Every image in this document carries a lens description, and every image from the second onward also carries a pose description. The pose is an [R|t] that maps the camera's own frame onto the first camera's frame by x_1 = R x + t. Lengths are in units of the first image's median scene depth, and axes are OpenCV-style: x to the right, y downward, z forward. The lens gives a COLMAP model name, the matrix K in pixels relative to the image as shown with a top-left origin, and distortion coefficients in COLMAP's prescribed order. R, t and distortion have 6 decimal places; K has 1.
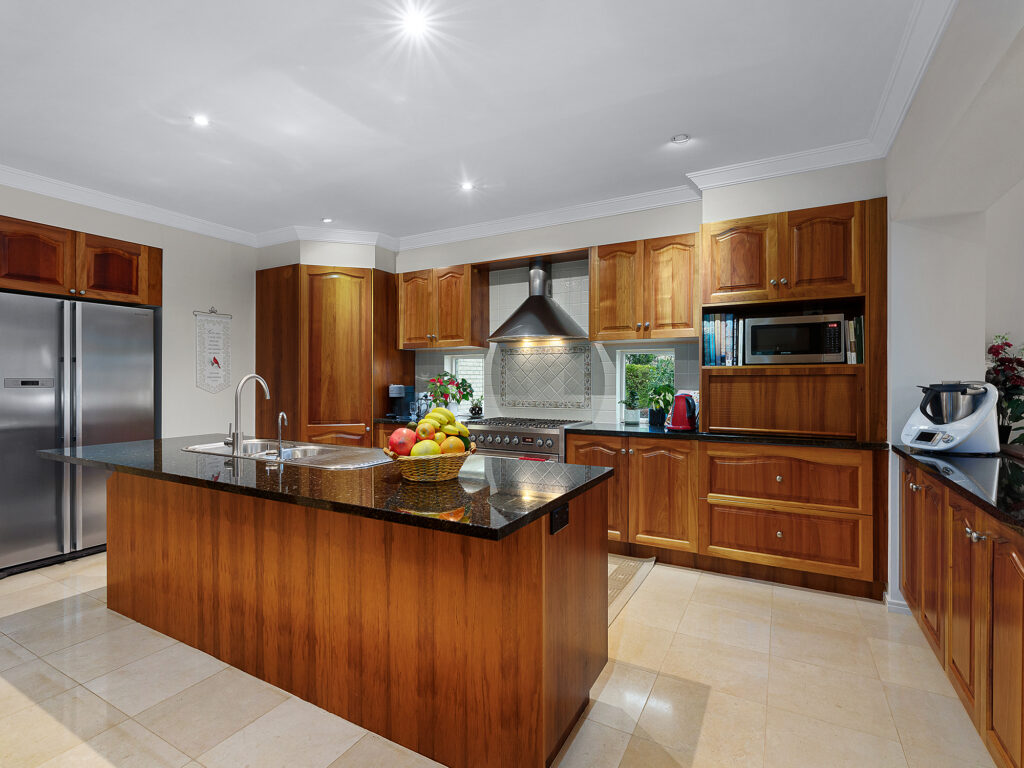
lens RADIAL K [[497.1, 0, 509.5], [0, 497.1, 381.9], [0, 0, 1]] dist [-0.005554, -0.000340]
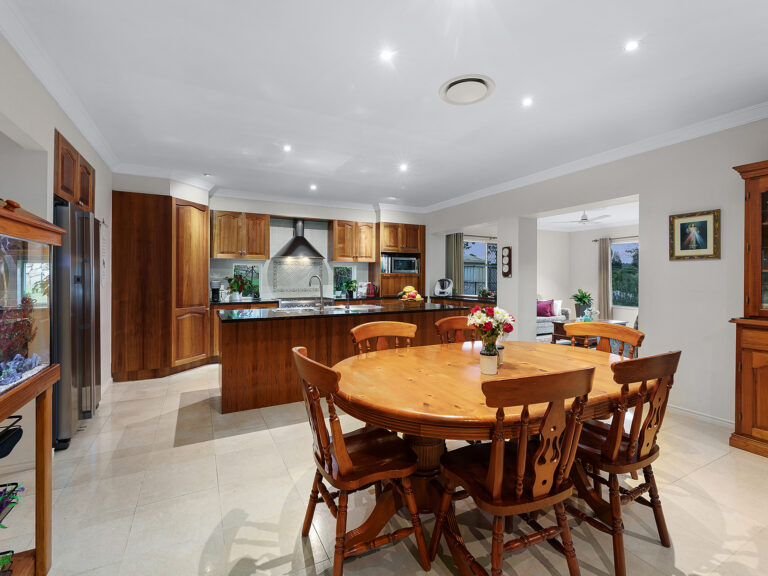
lens RADIAL K [[353.7, 0, 377.0], [0, 353.7, 282.5], [0, 0, 1]] dist [-0.001592, 0.000181]
pose [[0.552459, -0.009637, 0.833484, -1.157093], [0.001902, 0.999945, 0.010301, 0.000841], [-0.833538, -0.004106, 0.552447, -0.068973]]
